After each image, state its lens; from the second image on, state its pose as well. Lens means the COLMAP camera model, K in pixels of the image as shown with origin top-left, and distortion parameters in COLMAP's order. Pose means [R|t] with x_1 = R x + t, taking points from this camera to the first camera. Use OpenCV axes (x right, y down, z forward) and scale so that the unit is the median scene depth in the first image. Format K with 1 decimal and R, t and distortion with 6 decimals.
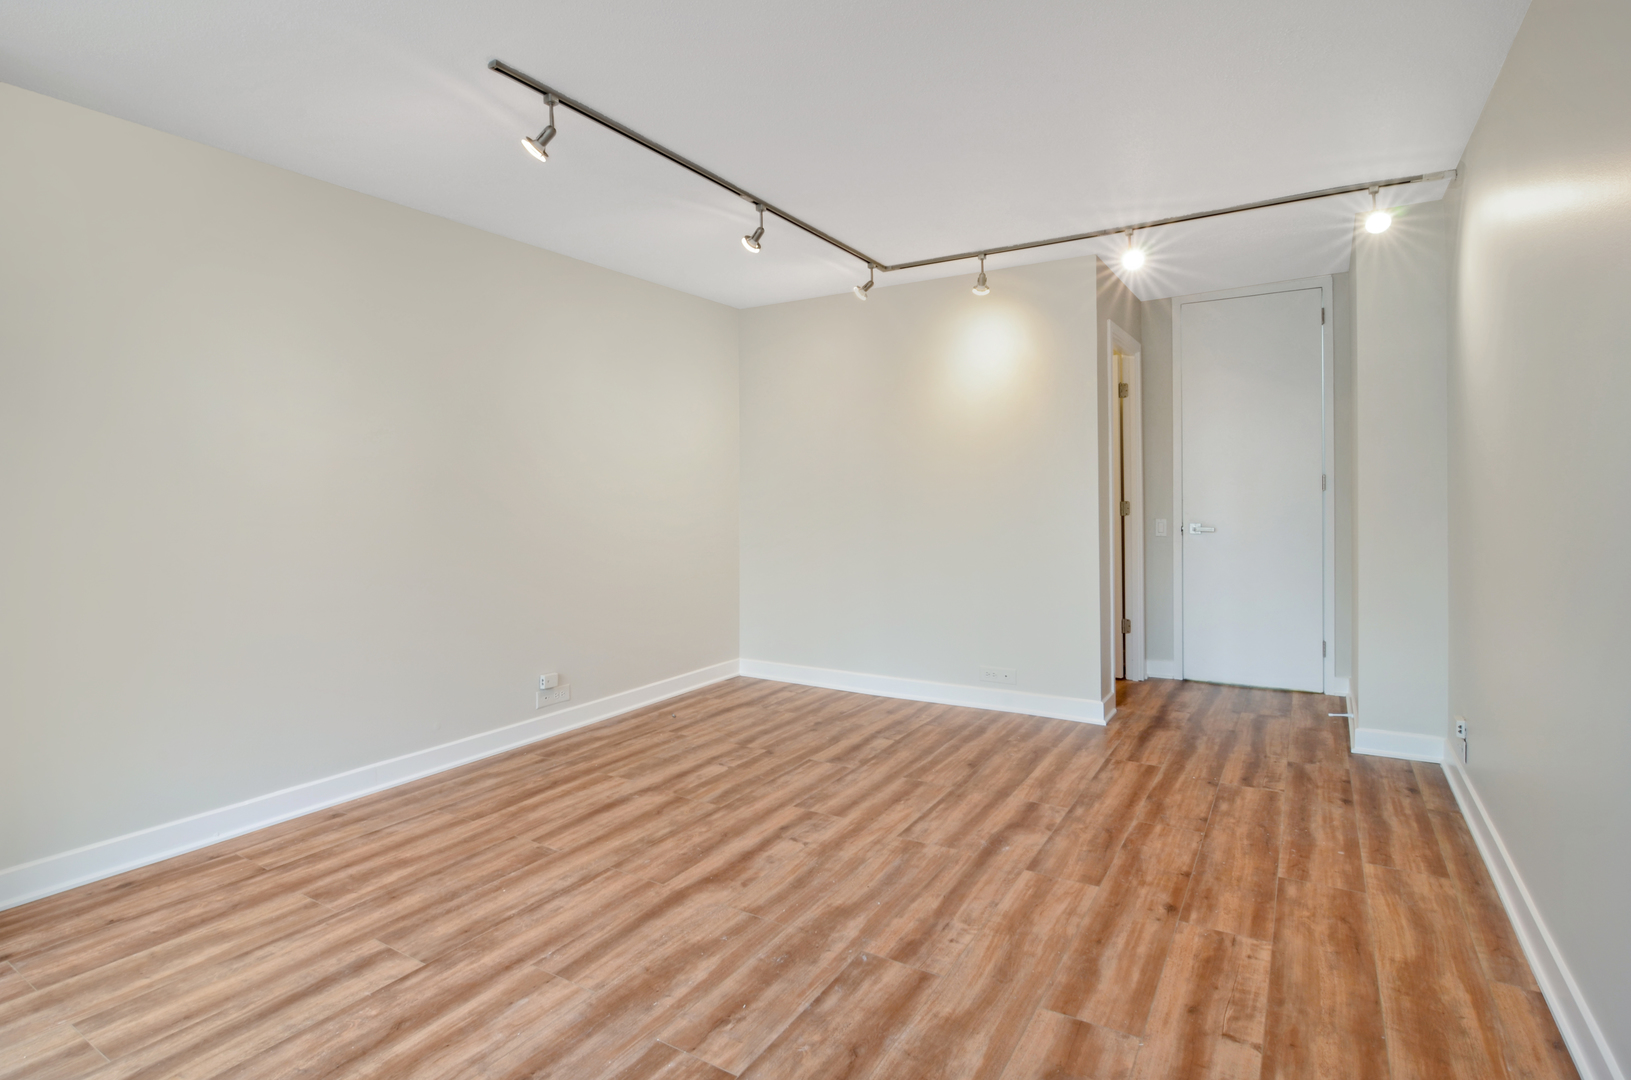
lens RADIAL K [[795.9, 0, 818.5], [0, 795.9, 501.8], [0, 0, 1]] dist [-0.031332, -0.000495]
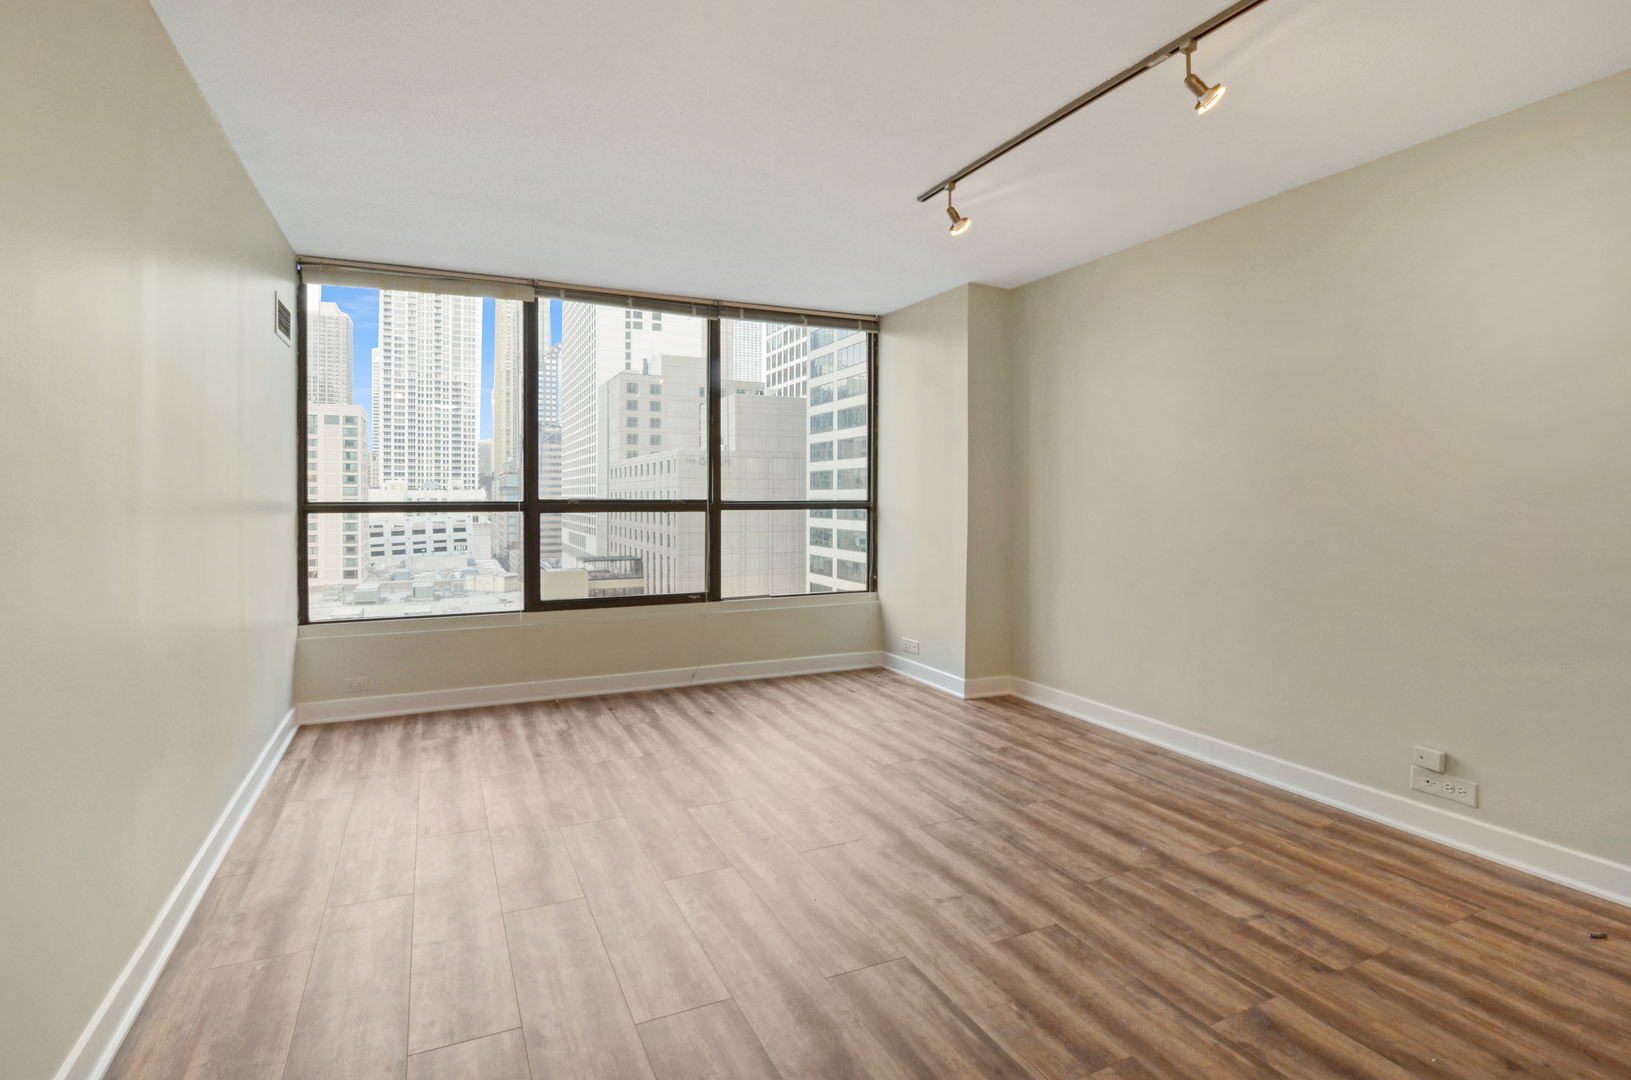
lens RADIAL K [[795.9, 0, 818.5], [0, 795.9, 501.8], [0, 0, 1]] dist [-0.031332, -0.000495]
pose [[-0.536140, 0.019043, -0.843914, 0.579754], [-0.004529, 0.999666, 0.025435, -0.016502], [0.844117, 0.017459, -0.535875, 1.010709]]
